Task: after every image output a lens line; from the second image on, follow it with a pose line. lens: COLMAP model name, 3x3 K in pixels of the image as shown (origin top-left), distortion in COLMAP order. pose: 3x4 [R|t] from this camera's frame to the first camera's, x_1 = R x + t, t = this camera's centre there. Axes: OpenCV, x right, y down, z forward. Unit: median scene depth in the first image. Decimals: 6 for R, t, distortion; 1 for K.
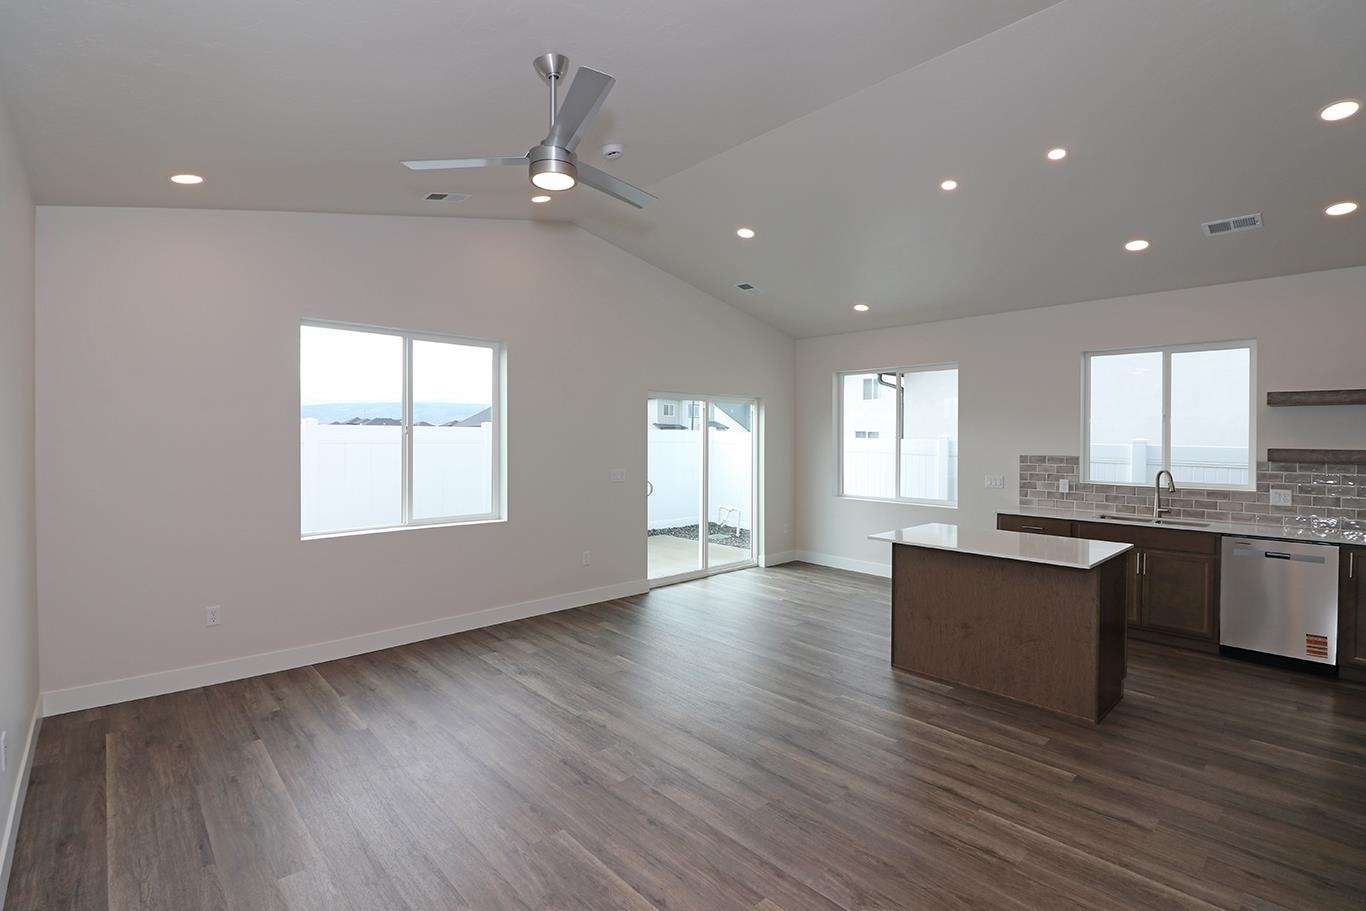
lens RADIAL K [[627.9, 0, 678.6], [0, 627.9, 439.6], [0, 0, 1]] dist [-0.002116, -0.011860]
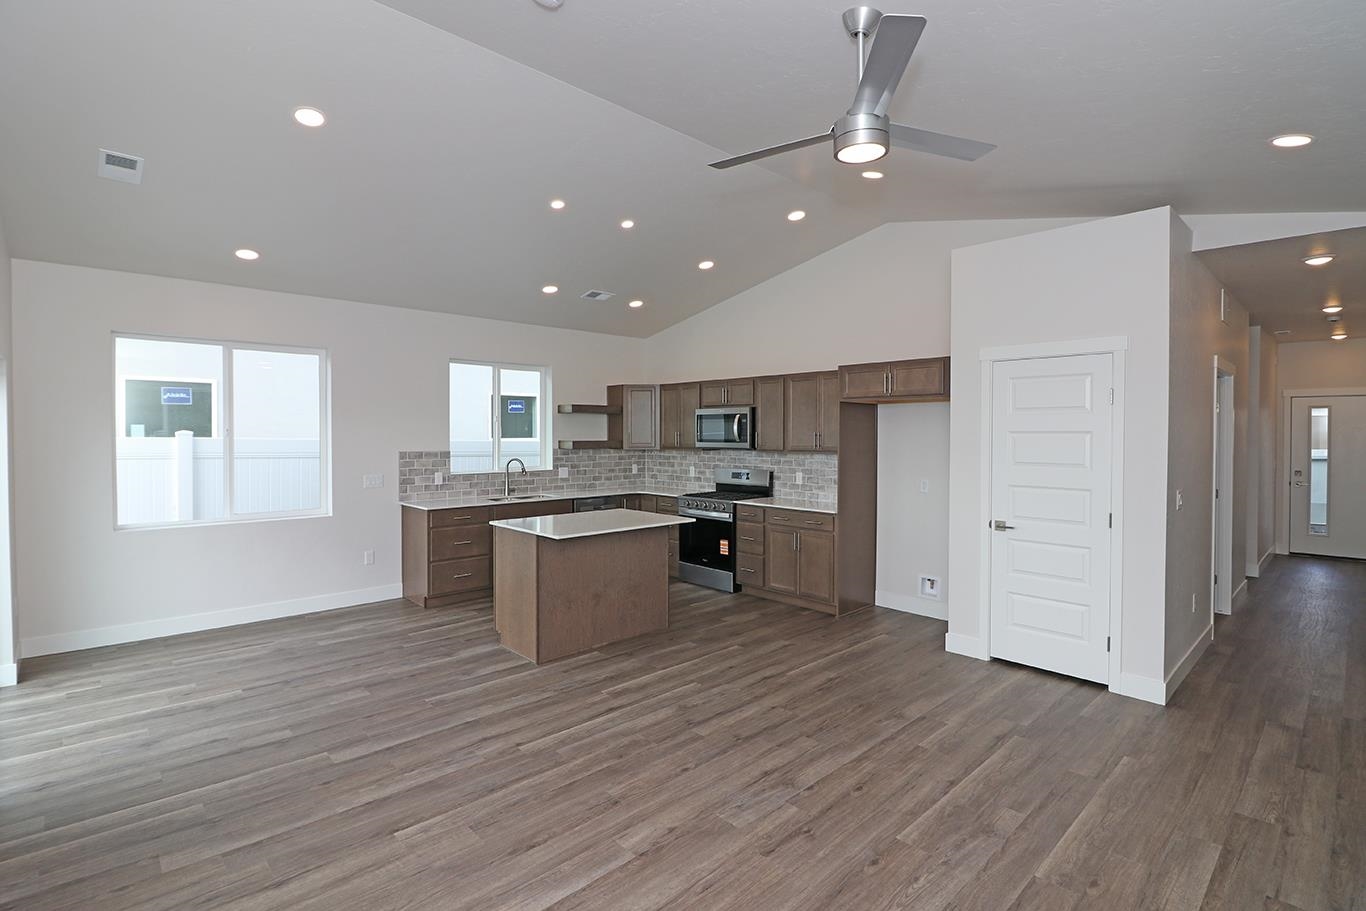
lens RADIAL K [[651.1, 0, 677.4], [0, 651.1, 439.7], [0, 0, 1]] dist [0.001597, -0.013092]
pose [[-0.006934, -0.016138, 0.999846, -0.644313], [0.003891, 0.999862, 0.016165, -0.012930], [-0.999968, 0.004002, -0.006870, 0.725457]]
